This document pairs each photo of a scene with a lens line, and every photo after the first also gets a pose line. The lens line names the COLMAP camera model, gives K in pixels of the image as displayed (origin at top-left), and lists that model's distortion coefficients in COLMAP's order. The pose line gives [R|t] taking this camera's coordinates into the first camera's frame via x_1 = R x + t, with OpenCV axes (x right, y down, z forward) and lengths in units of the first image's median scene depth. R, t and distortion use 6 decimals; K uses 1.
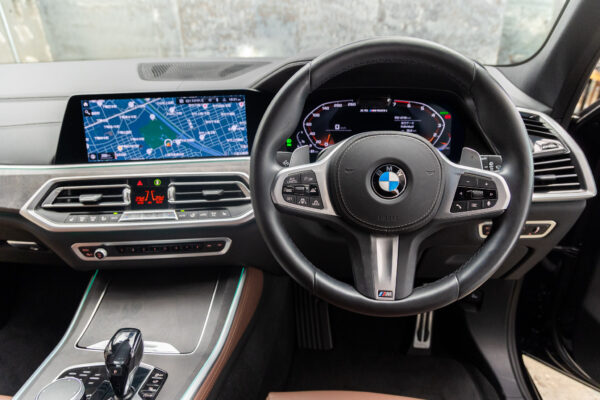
lens RADIAL K [[400.9, 0, 303.0], [0, 400.9, 201.1], [0, 0, 1]] dist [0.011927, 0.000982]
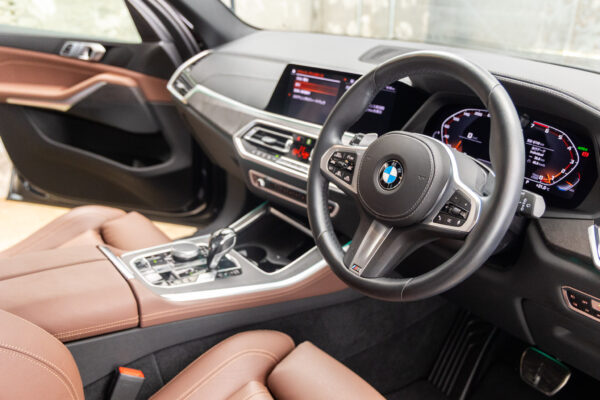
lens RADIAL K [[541.5, 0, 298.5], [0, 541.5, 197.3], [0, 0, 1]] dist [0.054176, -0.013927]
pose [[0.670129, 0.315238, -0.671976, 0.753964], [-0.346641, 0.933454, 0.092214, -0.029442], [0.656328, 0.171139, 0.734809, -0.187697]]
